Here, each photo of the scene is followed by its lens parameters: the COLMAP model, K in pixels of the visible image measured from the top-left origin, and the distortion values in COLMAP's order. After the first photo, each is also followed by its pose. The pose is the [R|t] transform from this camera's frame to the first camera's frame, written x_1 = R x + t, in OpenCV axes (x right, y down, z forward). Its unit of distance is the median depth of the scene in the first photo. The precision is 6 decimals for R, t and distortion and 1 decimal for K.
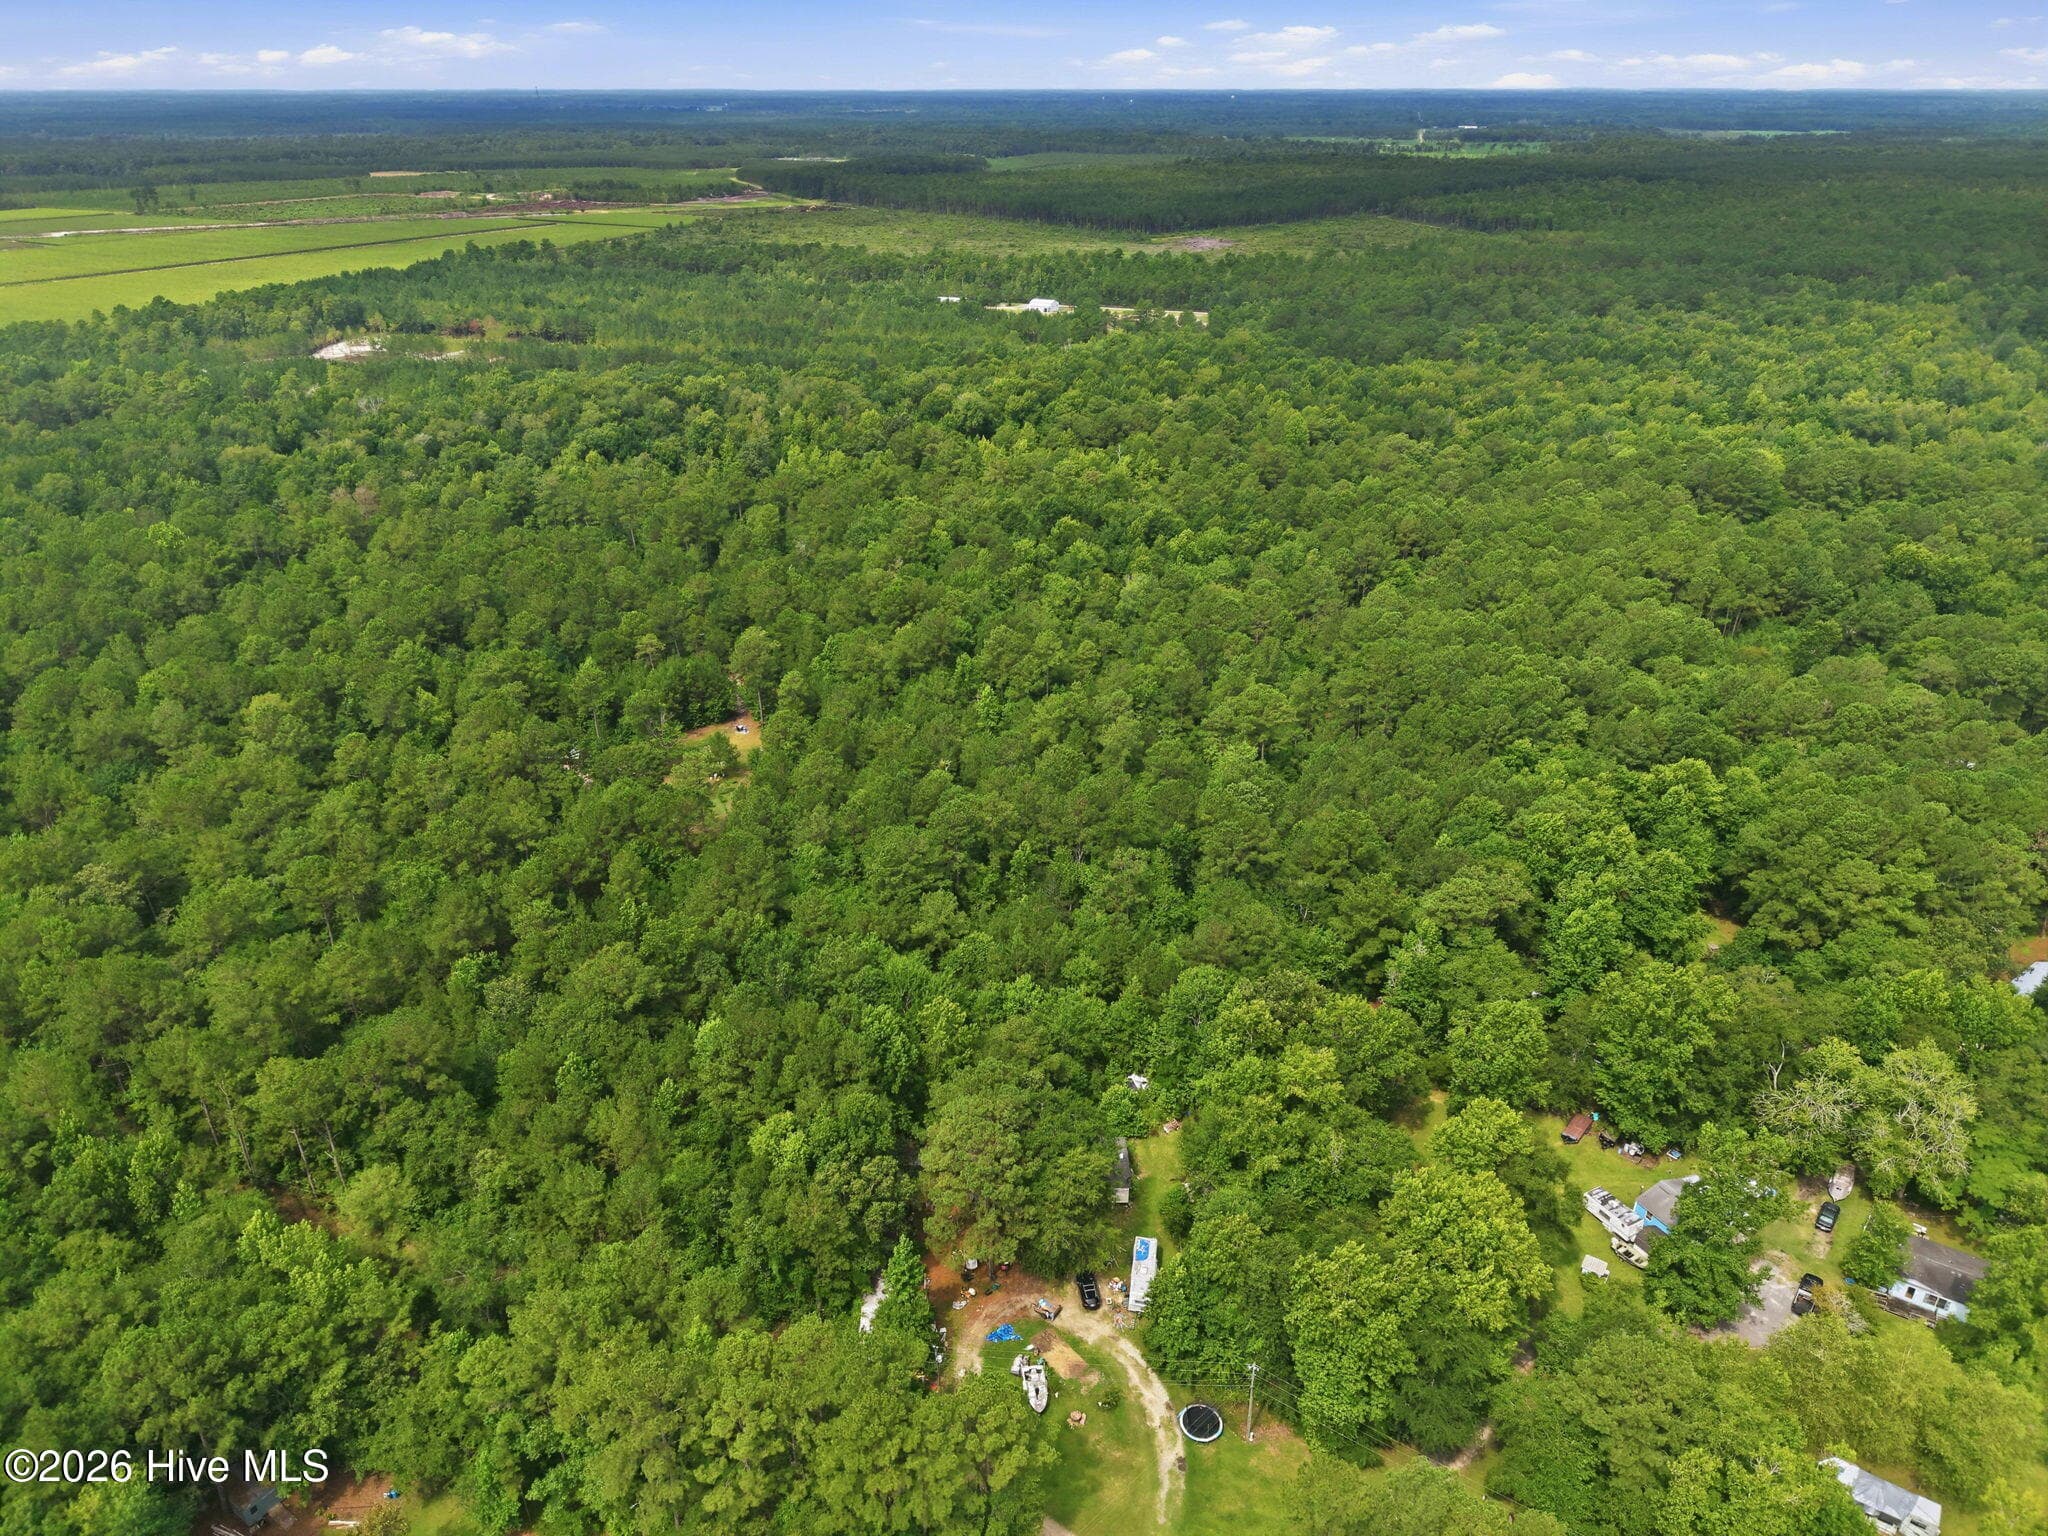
lens RADIAL K [[1396.7, 0, 1029.8], [0, 1396.7, 766.8], [0, 0, 1]] dist [0.034679, -0.031350]
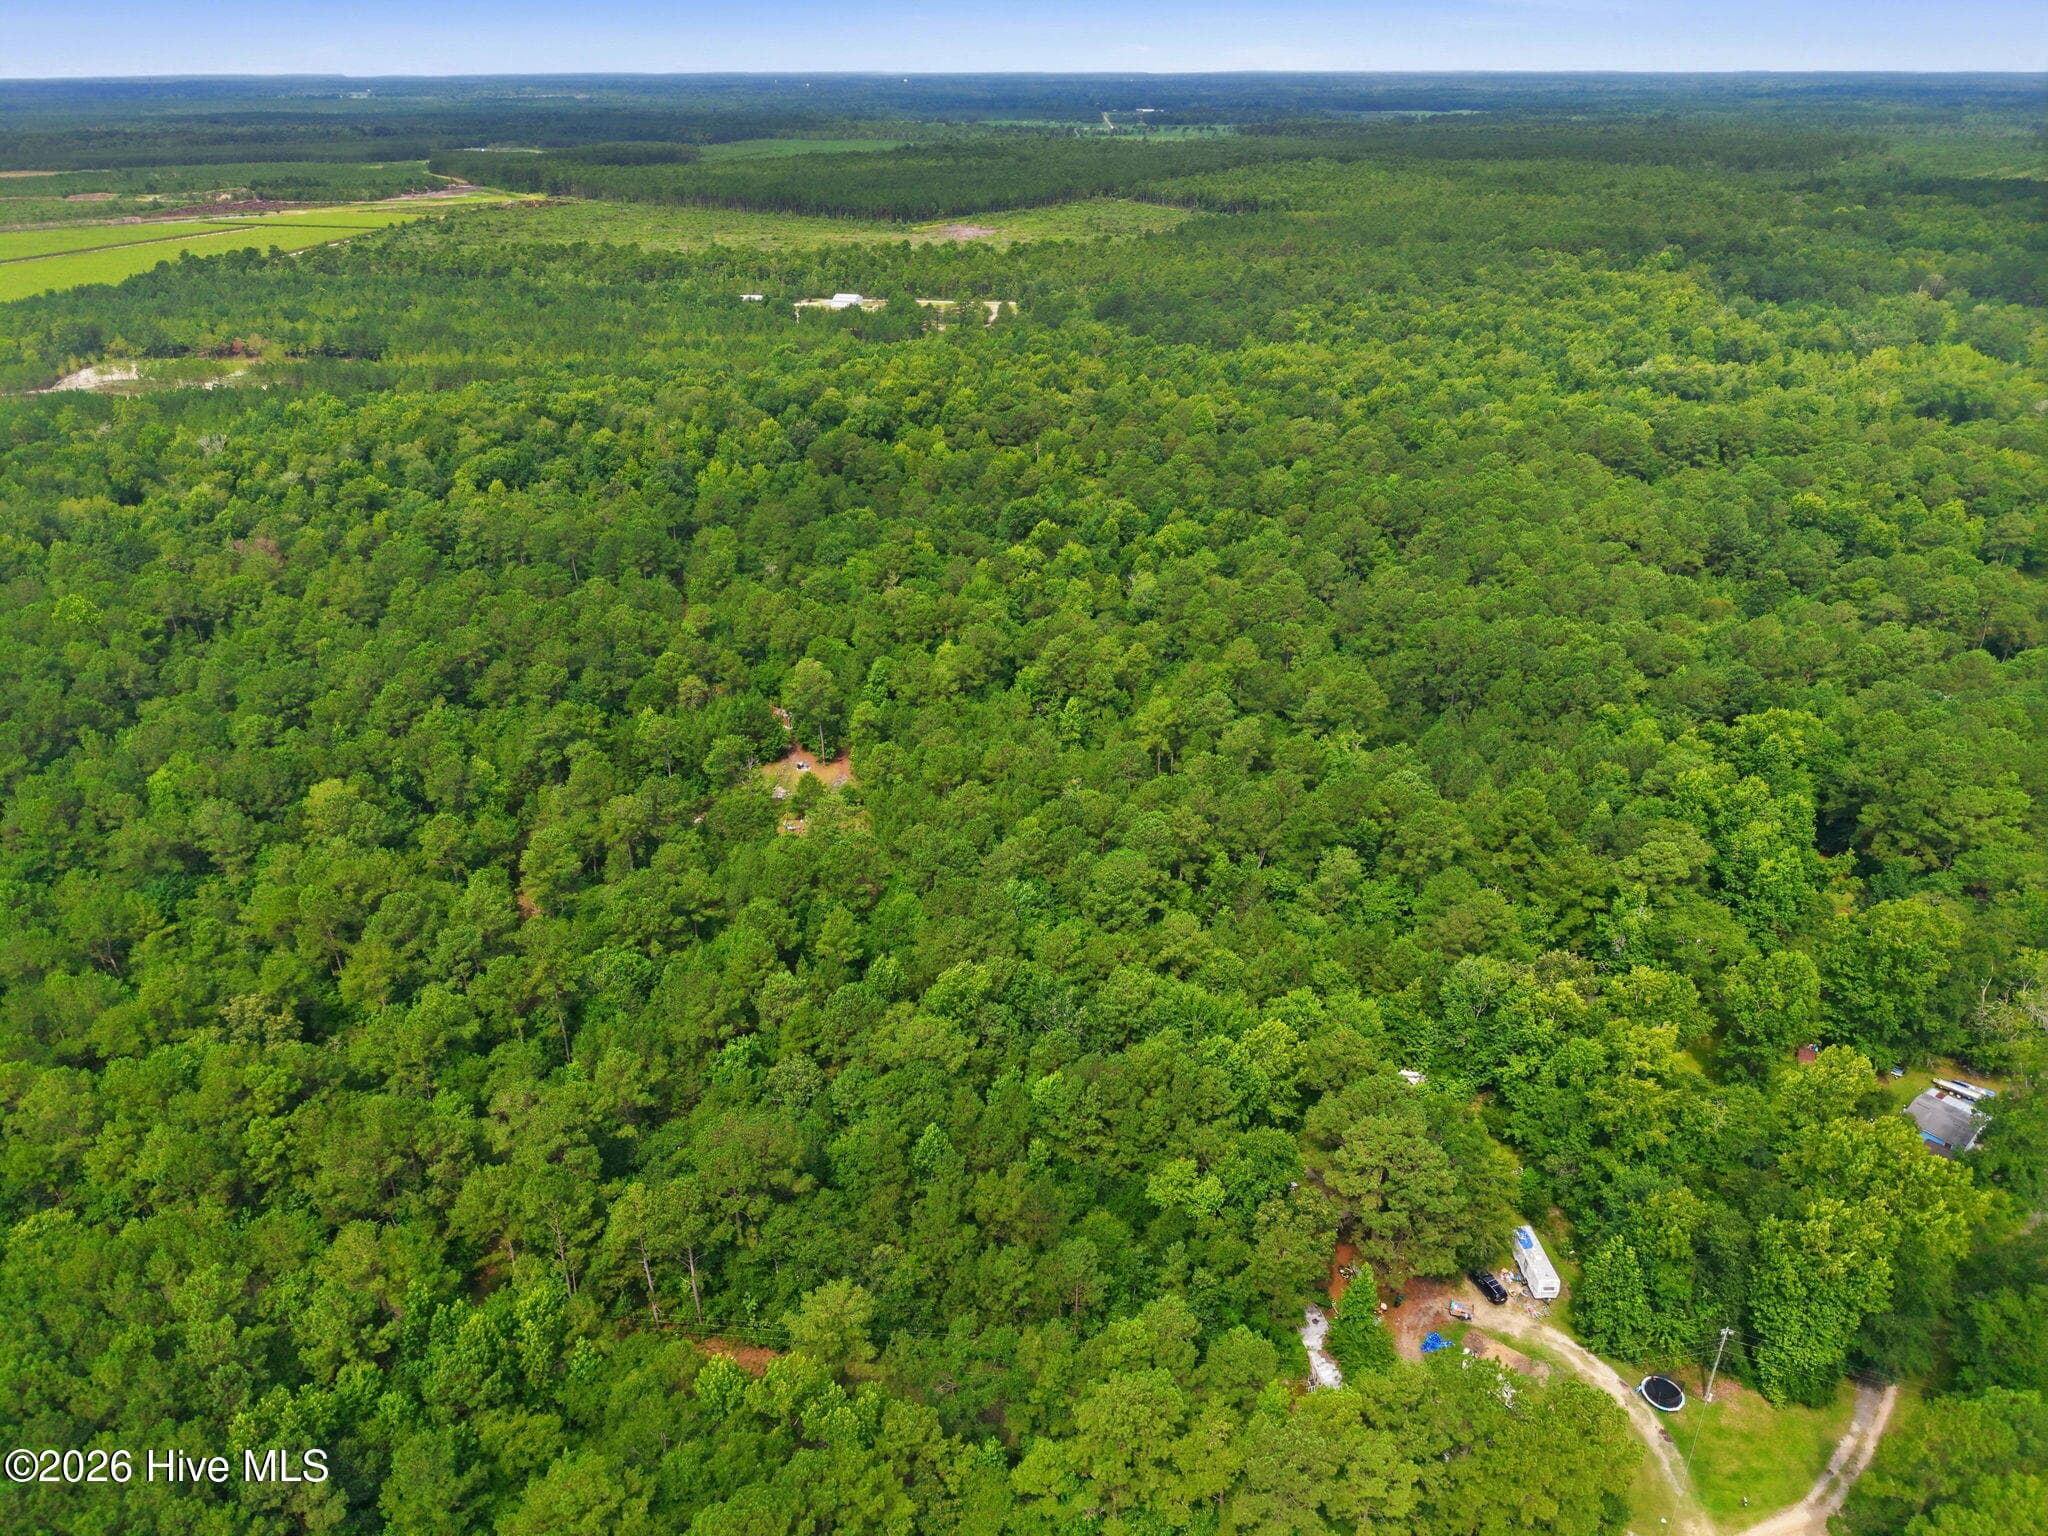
lens RADIAL K [[1396.7, 0, 1029.8], [0, 1396.7, 766.8], [0, 0, 1]] dist [0.034679, -0.031350]
pose [[0.976029, -0.099489, 0.193572, -0.147739], [0.097596, 0.995039, 0.019314, -0.018289], [-0.194533, 0.000040, 0.980896, 0.020422]]
